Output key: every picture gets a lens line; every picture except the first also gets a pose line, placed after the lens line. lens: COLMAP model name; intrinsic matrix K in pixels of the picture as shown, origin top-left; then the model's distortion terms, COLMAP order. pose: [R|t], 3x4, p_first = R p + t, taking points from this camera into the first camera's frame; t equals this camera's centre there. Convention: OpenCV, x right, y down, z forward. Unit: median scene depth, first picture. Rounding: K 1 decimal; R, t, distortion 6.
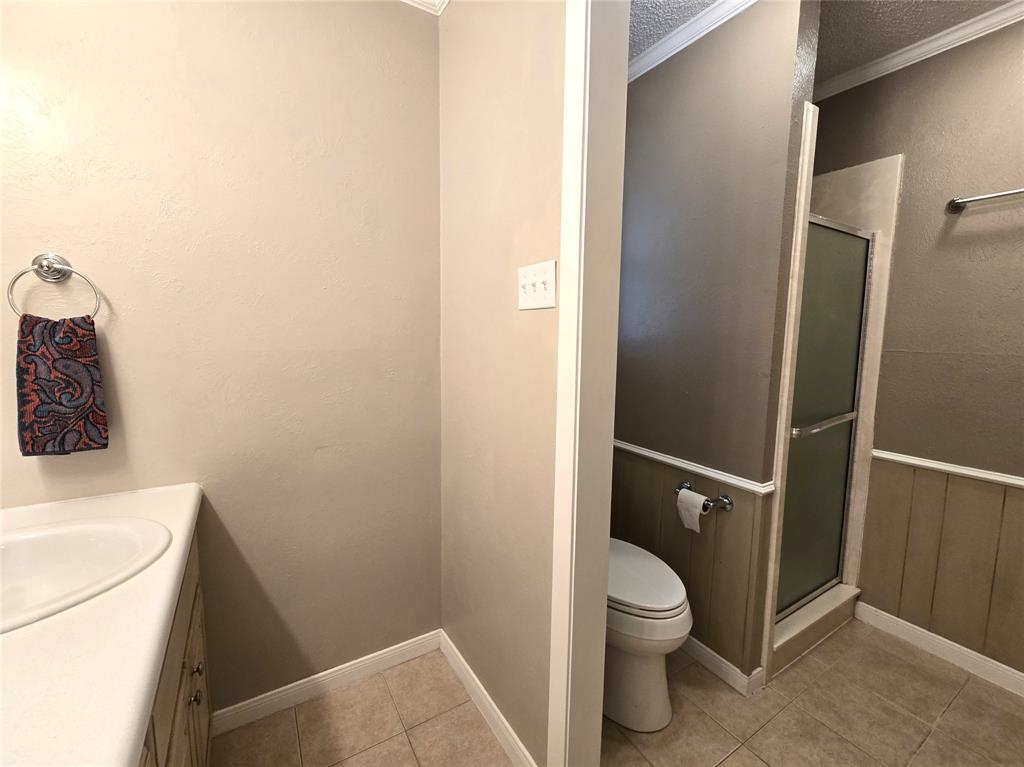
lens RADIAL K [[430.7, 0, 514.0], [0, 430.7, 383.0], [0, 0, 1]] dist [-0.000802, 0.000160]
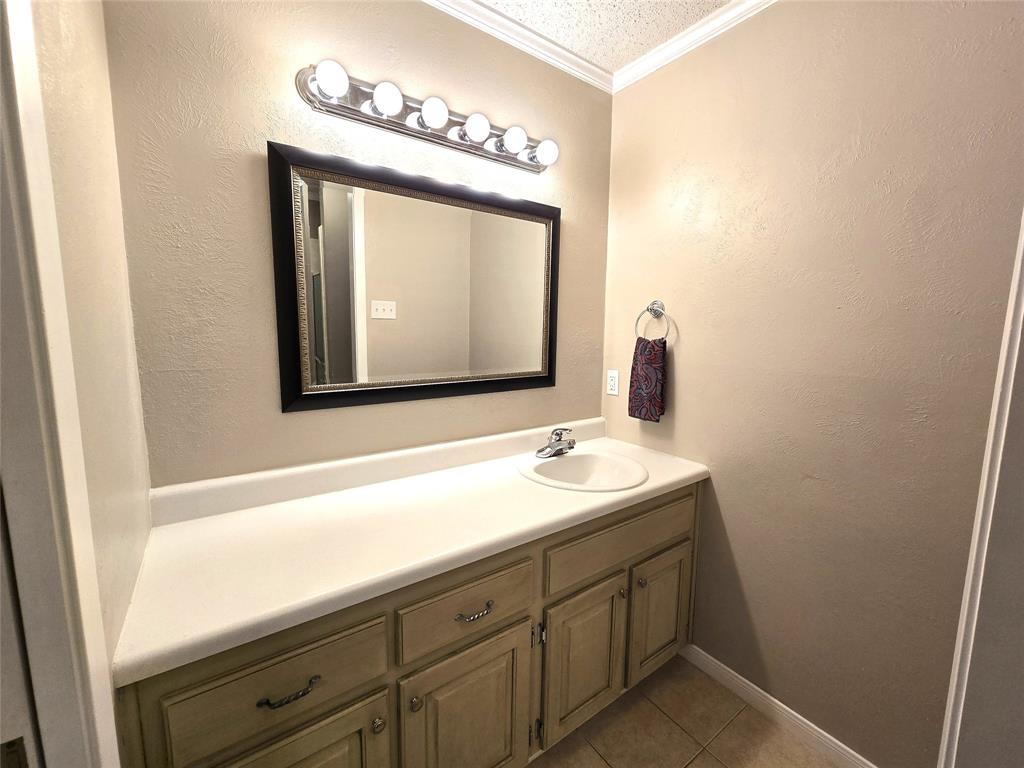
lens RADIAL K [[430.7, 0, 517.5], [0, 430.7, 380.3], [0, 0, 1]] dist [-0.000802, 0.000160]
pose [[0.065226, 0.117436, -0.990936, 0.567629], [-0.125422, 0.986140, 0.108612, -0.108341], [0.989957, 0.117201, 0.079051, 0.363396]]
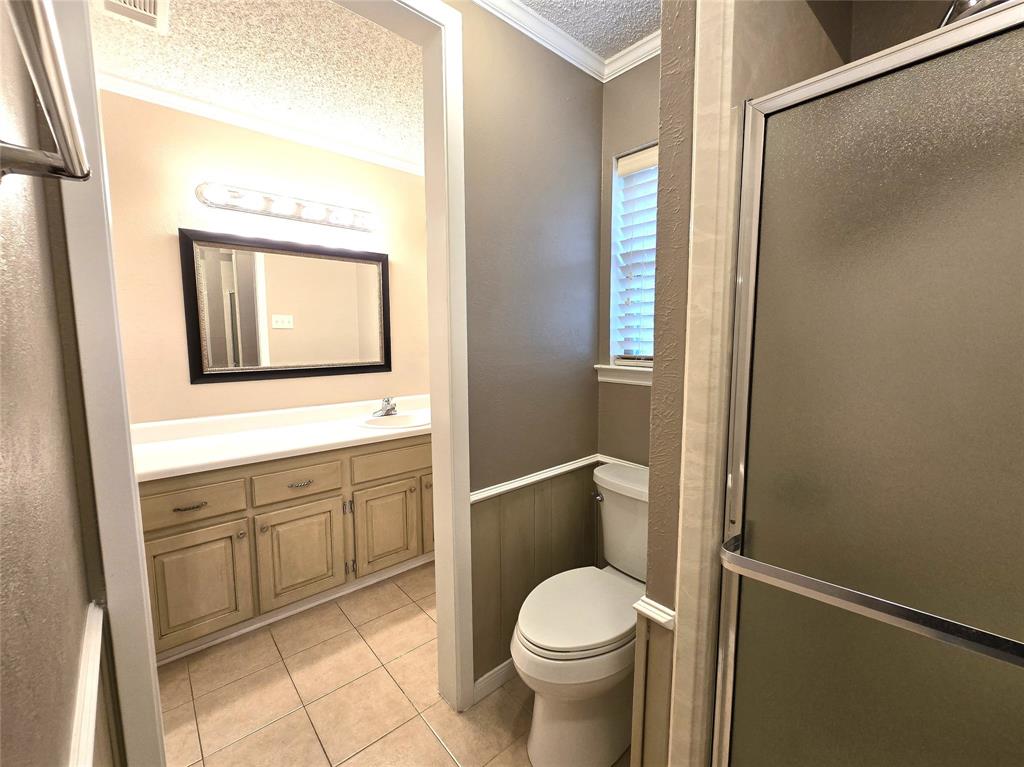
lens RADIAL K [[430.7, 0, 509.9], [0, 430.7, 382.5], [0, 0, 1]] dist [-0.000802, 0.000160]
pose [[0.164227, 0.098575, -0.981485, 1.394134], [-0.109347, 0.990681, 0.081202, -0.135322], [0.980343, 0.093987, 0.173476, 0.834169]]
